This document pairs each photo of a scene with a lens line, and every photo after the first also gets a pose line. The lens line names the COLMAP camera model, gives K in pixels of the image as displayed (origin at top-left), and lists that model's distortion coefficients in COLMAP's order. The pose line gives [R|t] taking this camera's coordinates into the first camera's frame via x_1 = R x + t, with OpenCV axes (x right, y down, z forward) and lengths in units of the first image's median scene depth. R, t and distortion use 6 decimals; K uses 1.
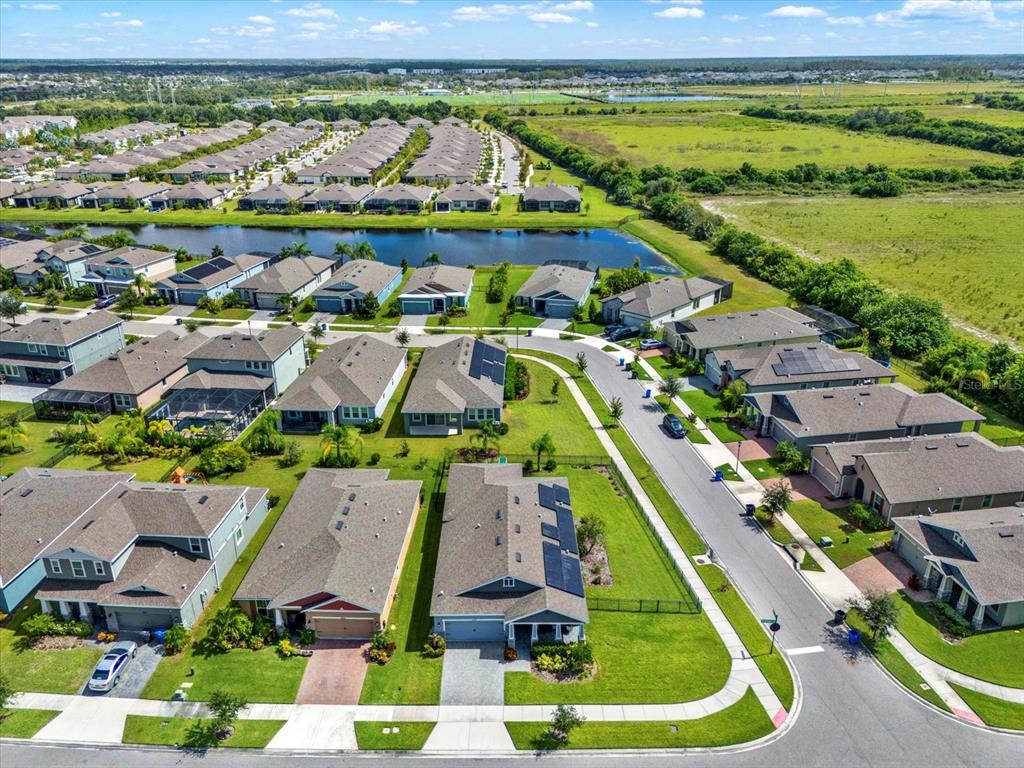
lens RADIAL K [[754.5, 0, 507.6], [0, 754.5, 383.1], [0, 0, 1]] dist [0.080871, -0.068175]
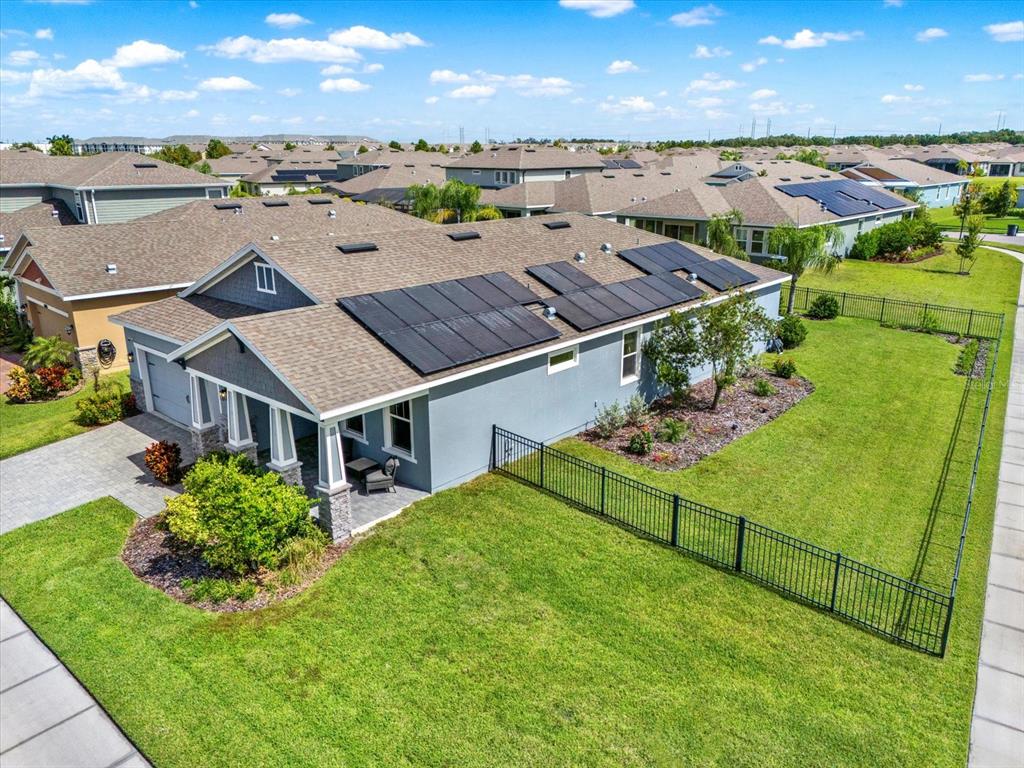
lens RADIAL K [[754.5, 0, 507.6], [0, 754.5, 383.1], [0, 0, 1]] dist [0.080871, -0.068175]
pose [[0.740824, 0.200312, -0.641135, 0.295795], [-0.256614, 0.966499, 0.005452, 0.272681], [0.620749, 0.160485, 0.767408, 0.801642]]
